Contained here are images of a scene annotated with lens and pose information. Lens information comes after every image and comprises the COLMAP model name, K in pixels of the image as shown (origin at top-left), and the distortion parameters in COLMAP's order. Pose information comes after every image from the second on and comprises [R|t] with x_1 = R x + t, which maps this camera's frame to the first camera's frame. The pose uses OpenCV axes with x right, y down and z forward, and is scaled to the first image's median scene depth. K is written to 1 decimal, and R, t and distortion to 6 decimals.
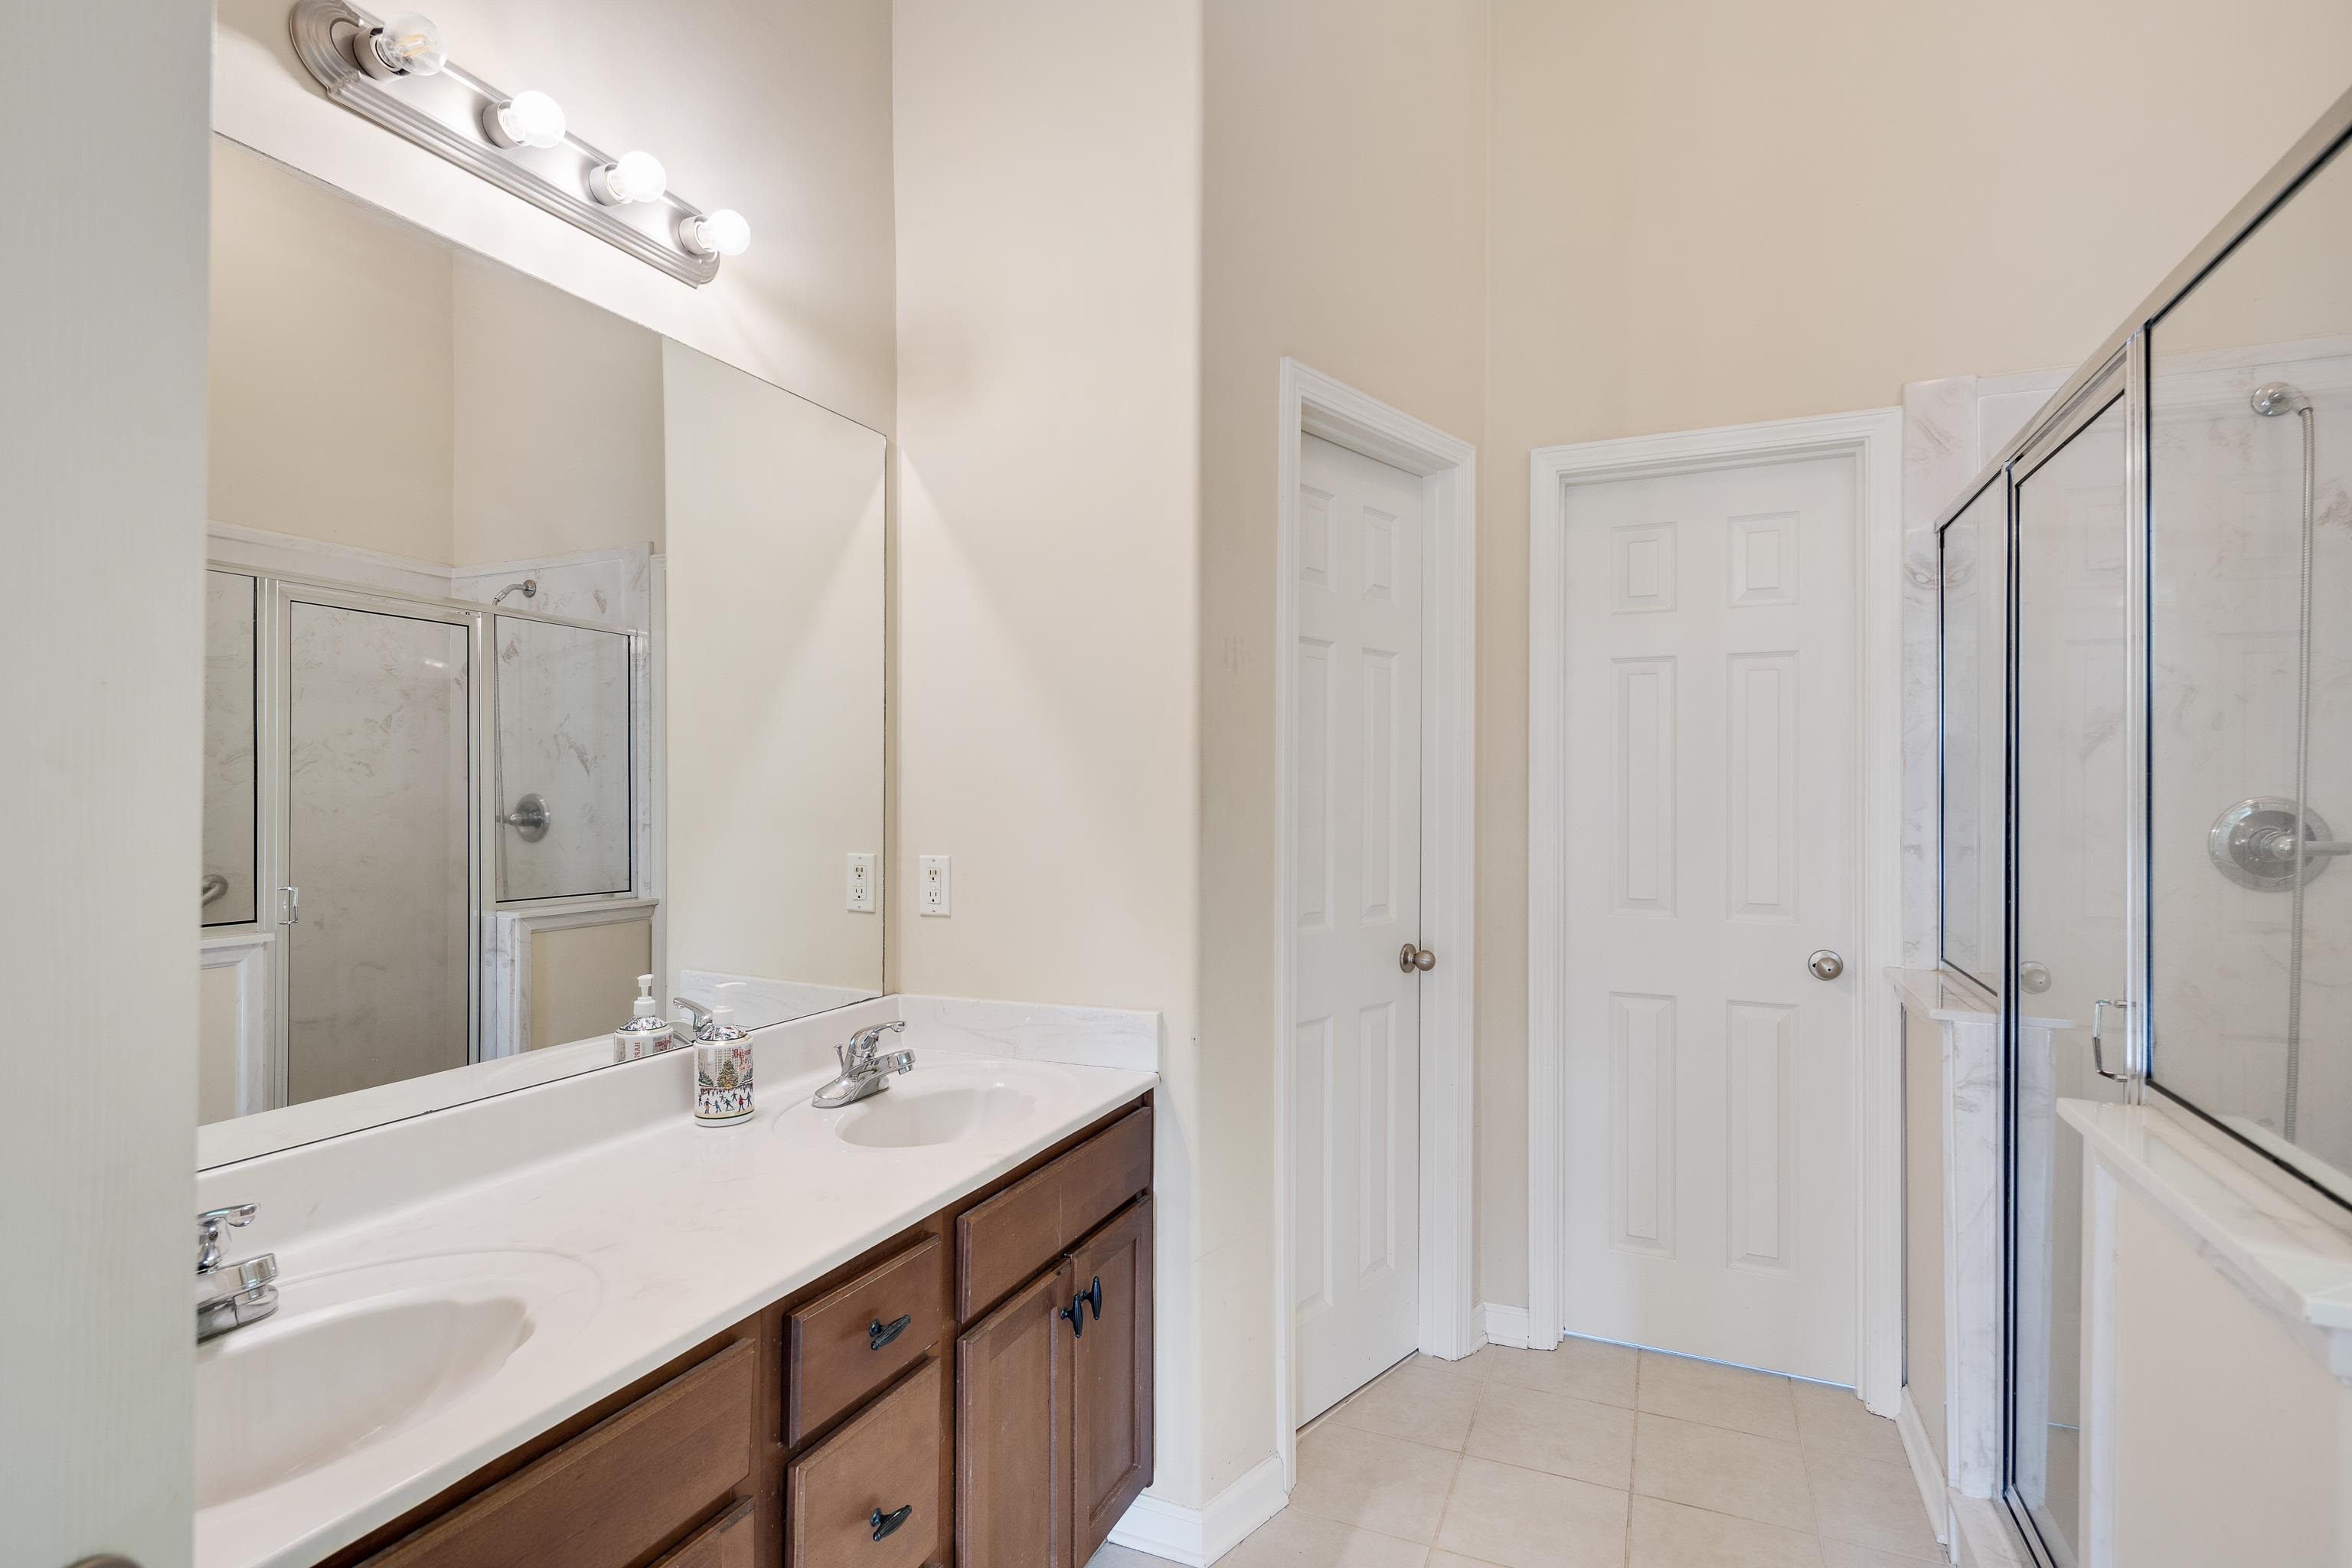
lens RADIAL K [[1128.8, 0, 1176.0], [0, 1128.8, 784.0], [0, 0, 1]] dist [0.002783, -0.002393]
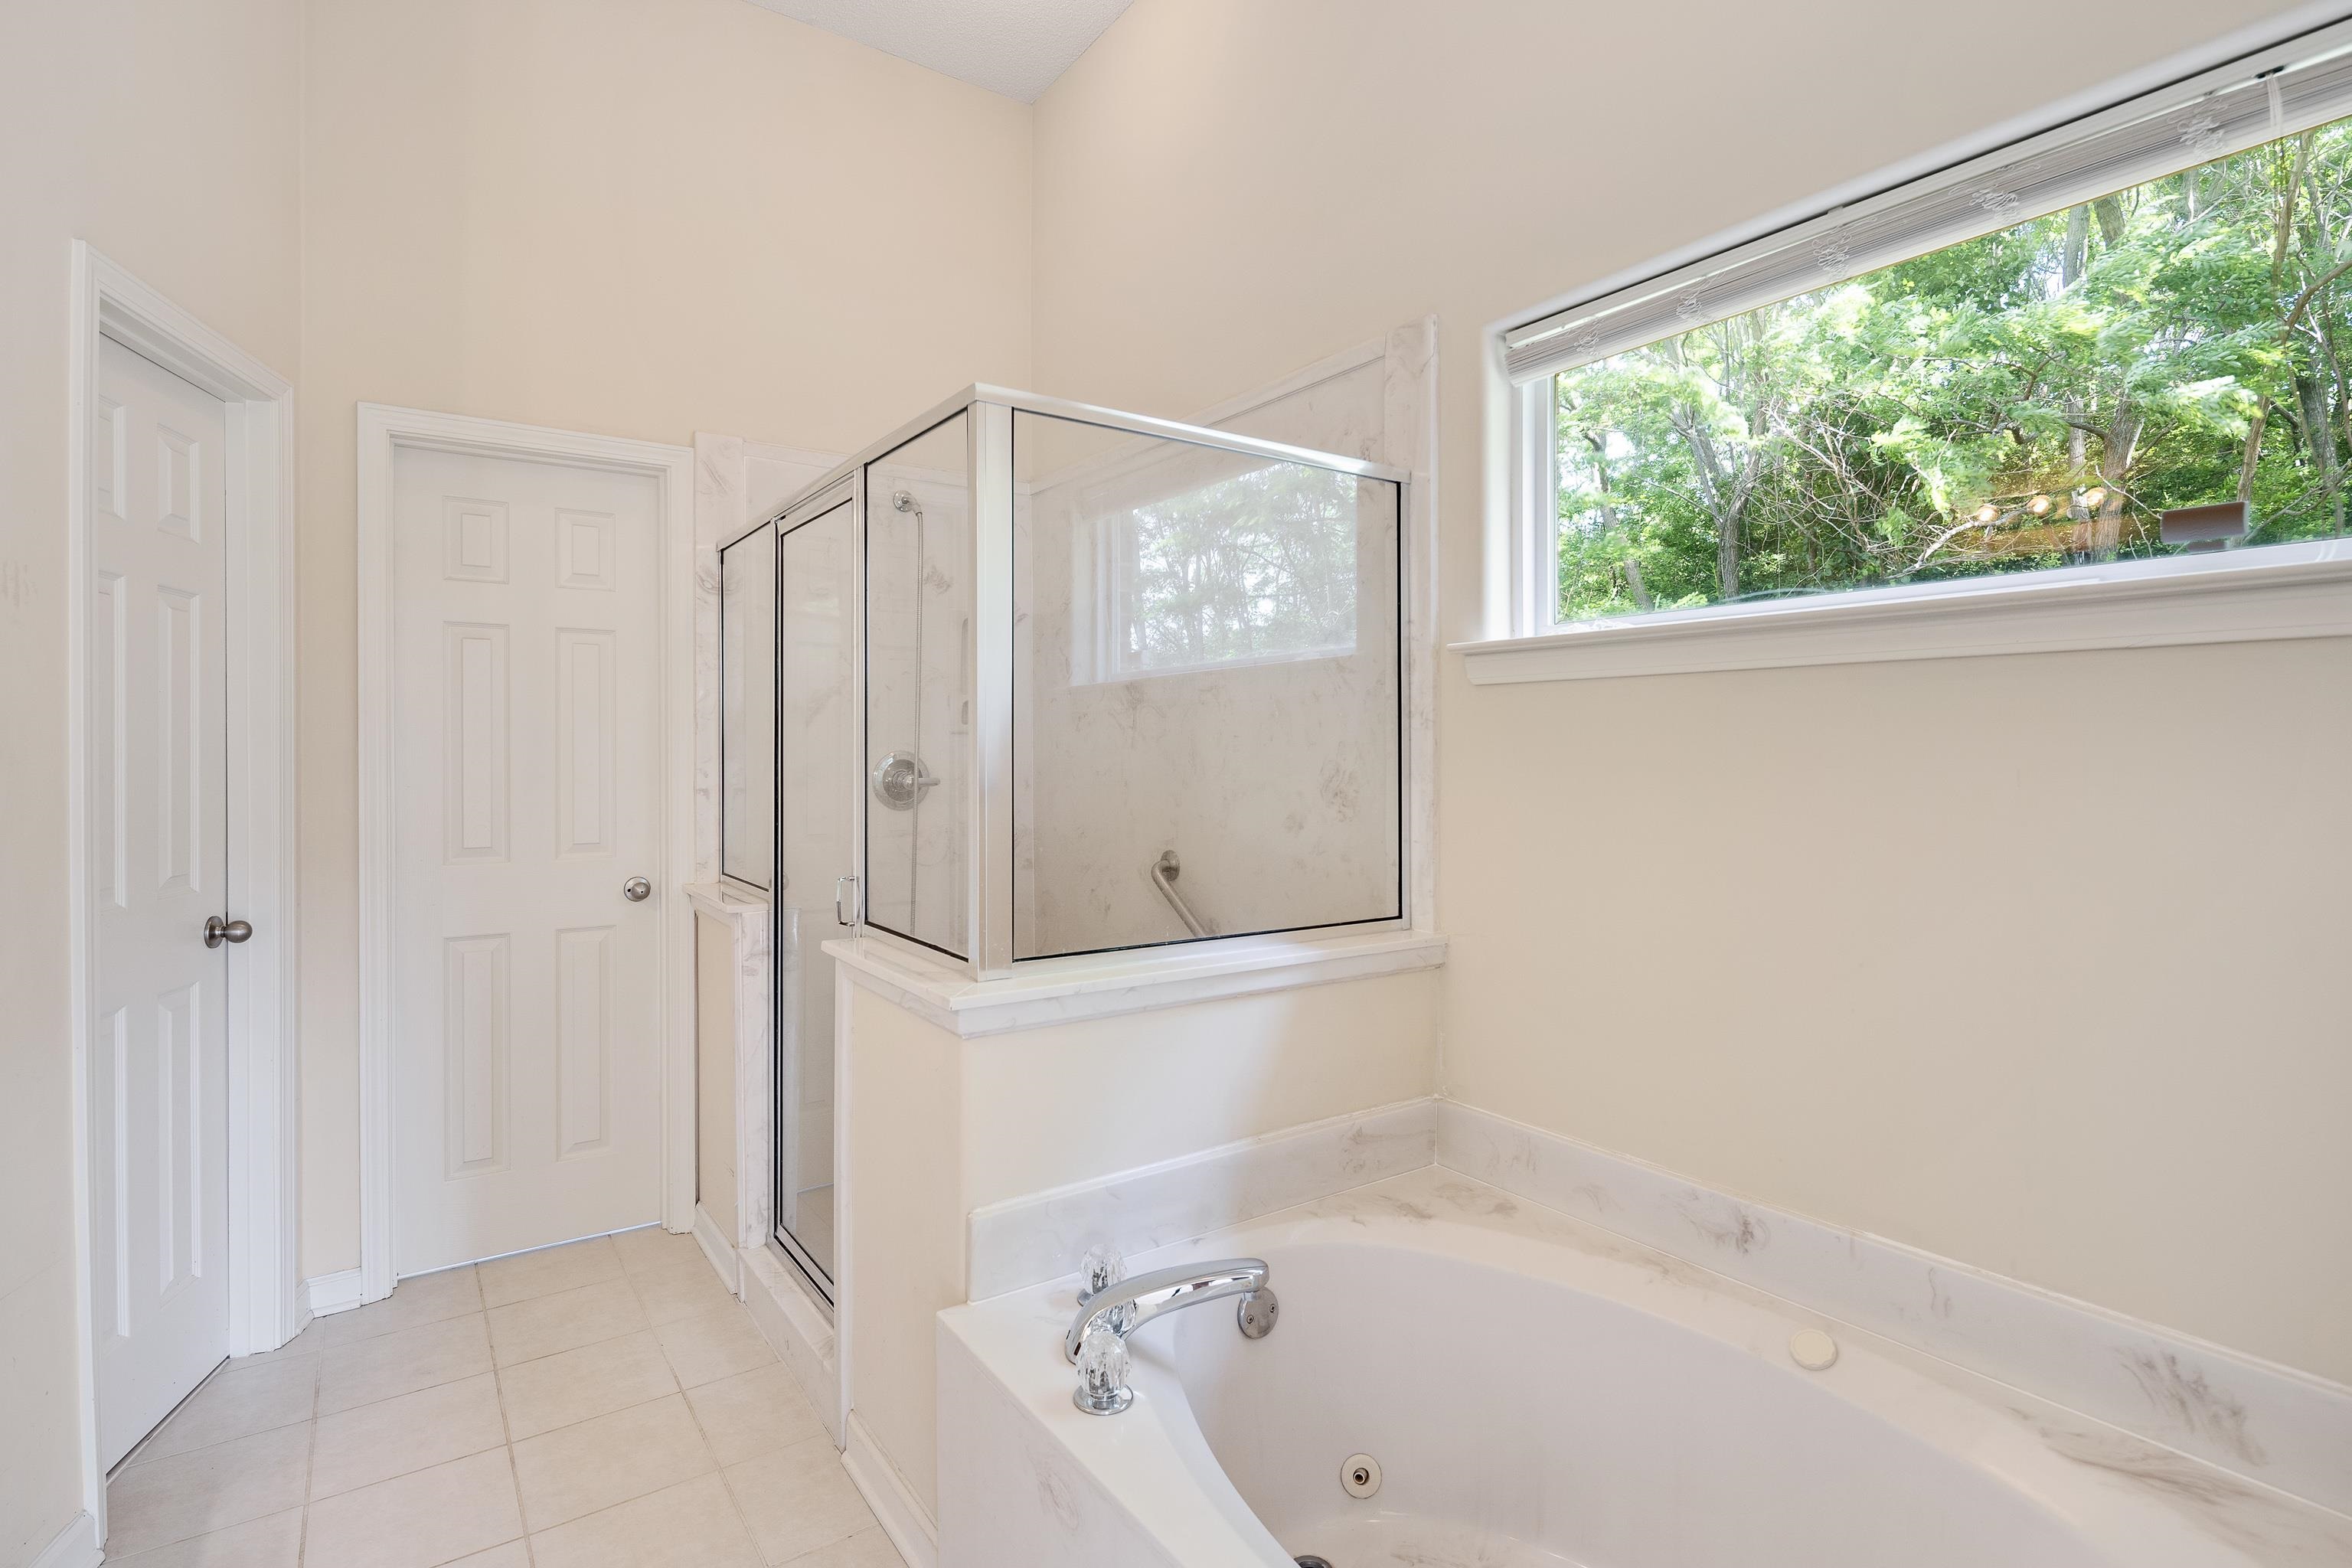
lens RADIAL K [[1128.7, 0, 1139.2], [0, 1128.7, 769.5], [0, 0, 1]] dist [0.002213, -0.000159]
pose [[0.536656, -0.017029, 0.843629, -0.176650], [-0.004654, 0.999721, 0.023140, -0.000812], [-0.843788, -0.016345, 0.536427, -0.124528]]
